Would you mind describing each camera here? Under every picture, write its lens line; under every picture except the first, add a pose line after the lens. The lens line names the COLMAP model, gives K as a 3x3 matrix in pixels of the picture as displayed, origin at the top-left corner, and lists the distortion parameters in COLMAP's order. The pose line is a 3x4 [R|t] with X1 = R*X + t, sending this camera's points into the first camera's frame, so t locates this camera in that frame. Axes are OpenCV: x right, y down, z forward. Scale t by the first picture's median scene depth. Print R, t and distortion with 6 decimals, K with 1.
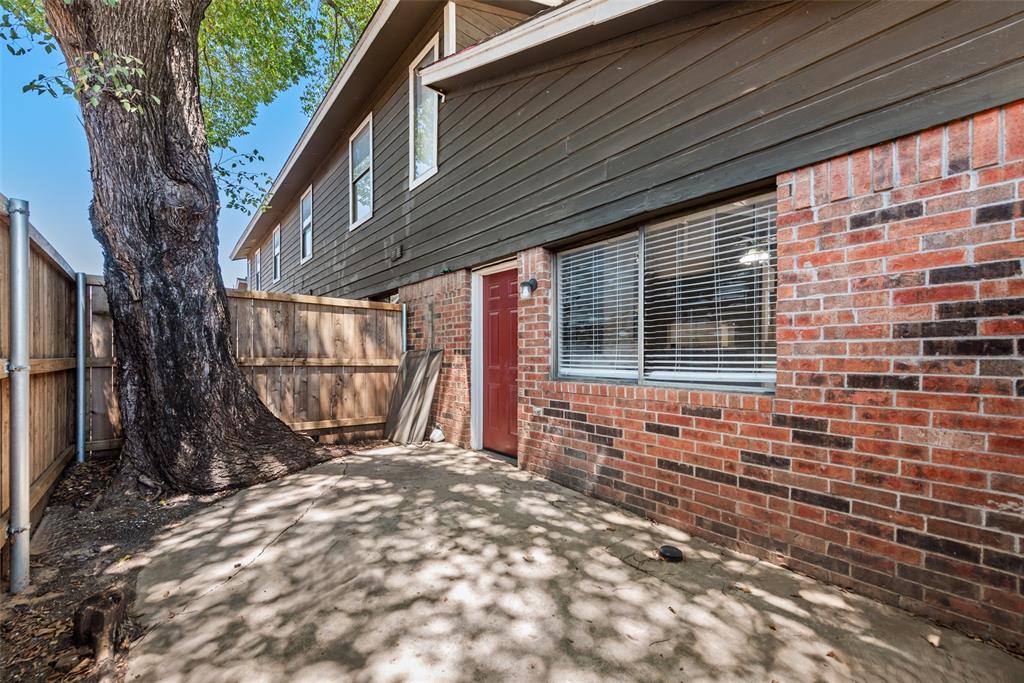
lens RADIAL K [[402.9, 0, 512.3], [0, 402.9, 347.5], [0, 0, 1]] dist [0.000257, 0.000249]
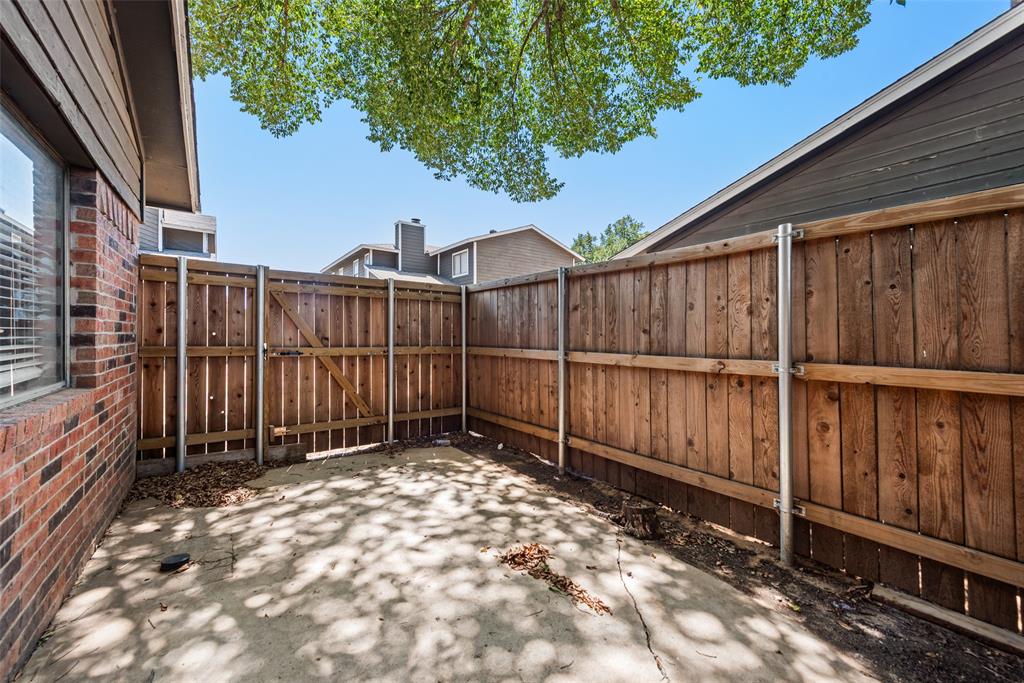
lens RADIAL K [[402.9, 0, 512.3], [0, 402.9, 347.5], [0, 0, 1]] dist [0.000257, 0.000249]
pose [[-0.996724, -0.022387, 0.077724, -0.451385], [-0.022120, 0.999746, 0.004290, 0.000592], [-0.077800, 0.002556, -0.996966, 1.941877]]
